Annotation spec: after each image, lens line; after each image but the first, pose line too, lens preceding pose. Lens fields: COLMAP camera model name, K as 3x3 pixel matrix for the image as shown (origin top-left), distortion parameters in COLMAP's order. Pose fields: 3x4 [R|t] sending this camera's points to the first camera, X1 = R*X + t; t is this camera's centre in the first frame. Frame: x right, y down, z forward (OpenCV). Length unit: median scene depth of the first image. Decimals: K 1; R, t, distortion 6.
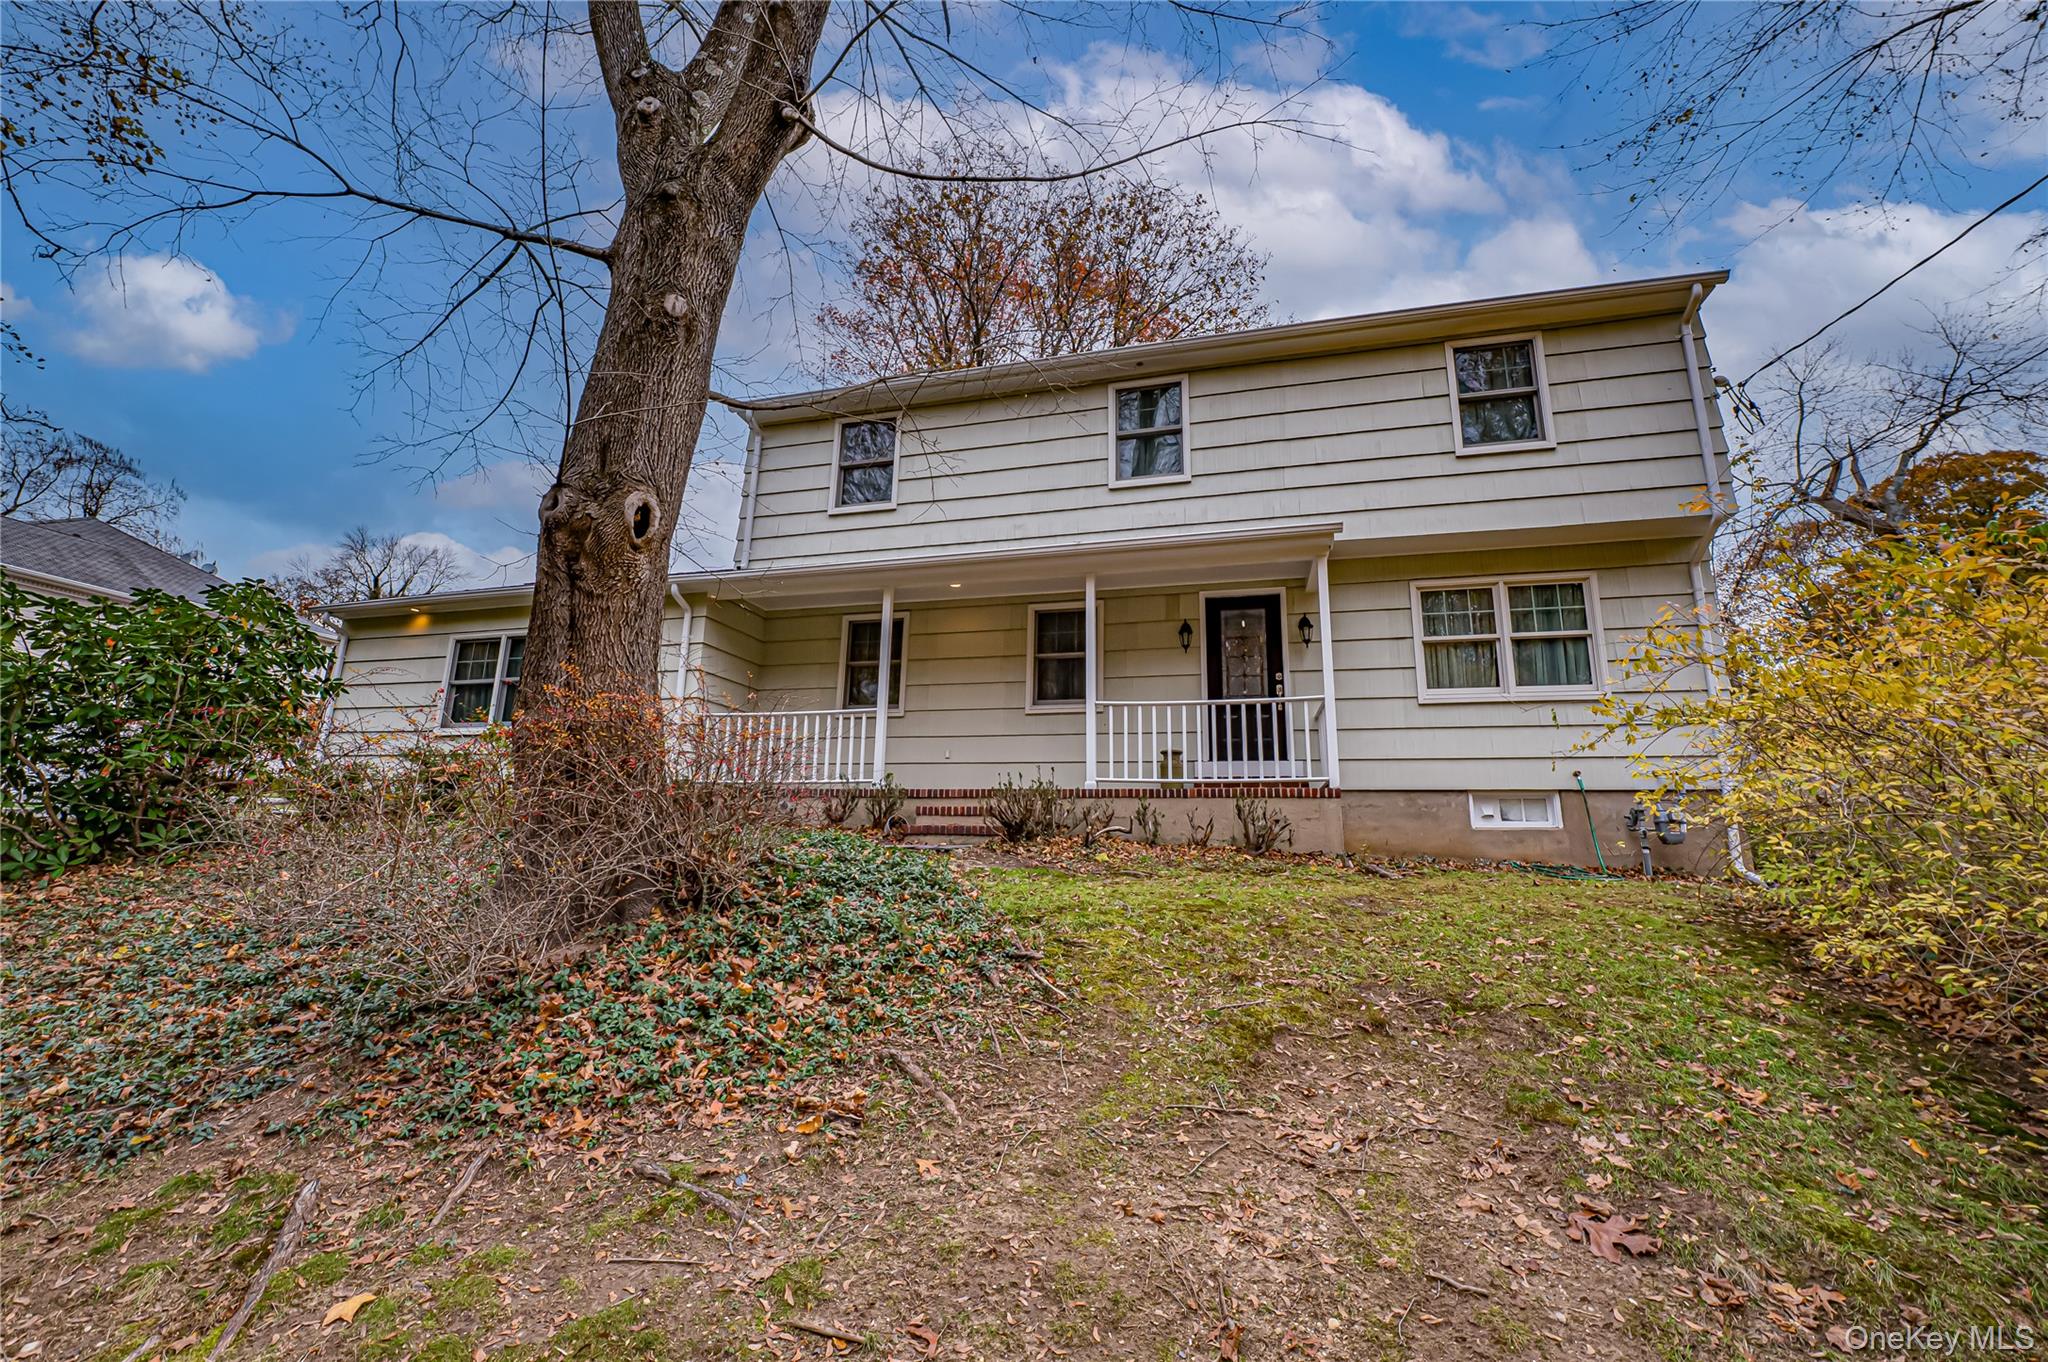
lens RADIAL K [[1024.1, 0, 1023.2], [0, 1024.1, 644.1], [0, 0, 1]] dist [-0.000192, -0.000217]
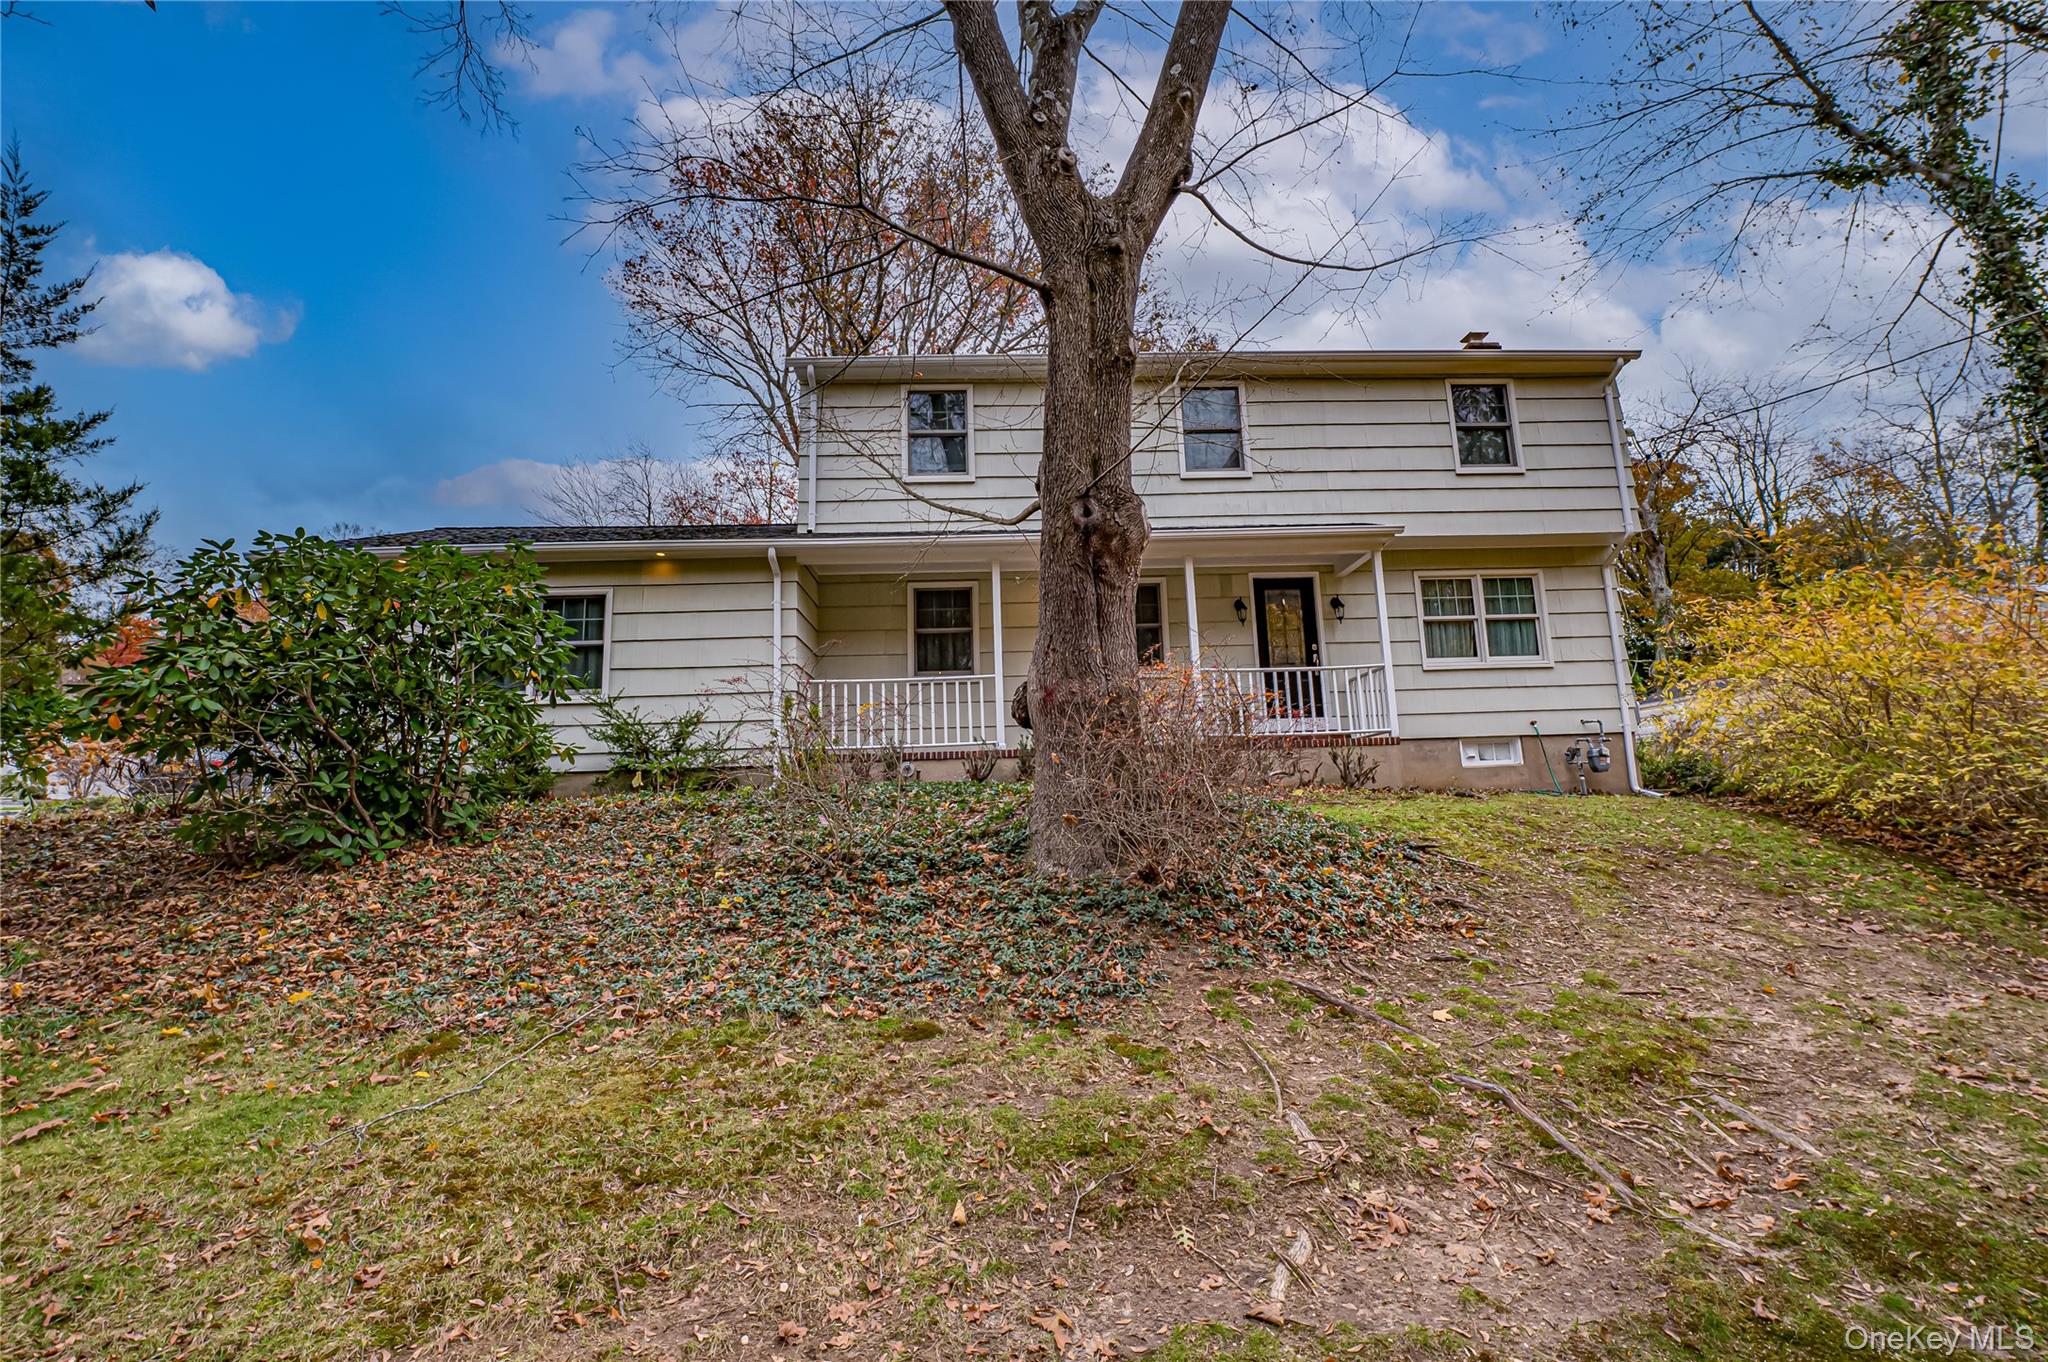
lens RADIAL K [[897.5, 0, 1033.3], [0, 897.5, 677.6], [0, 0, 1]] dist [-0.000435, -0.007528]
pose [[0.936184, 0.000180, 0.351512, -0.446024], [-0.019692, 0.998456, 0.051933, 0.020327], [-0.350960, -0.055541, 0.934742, 0.142643]]
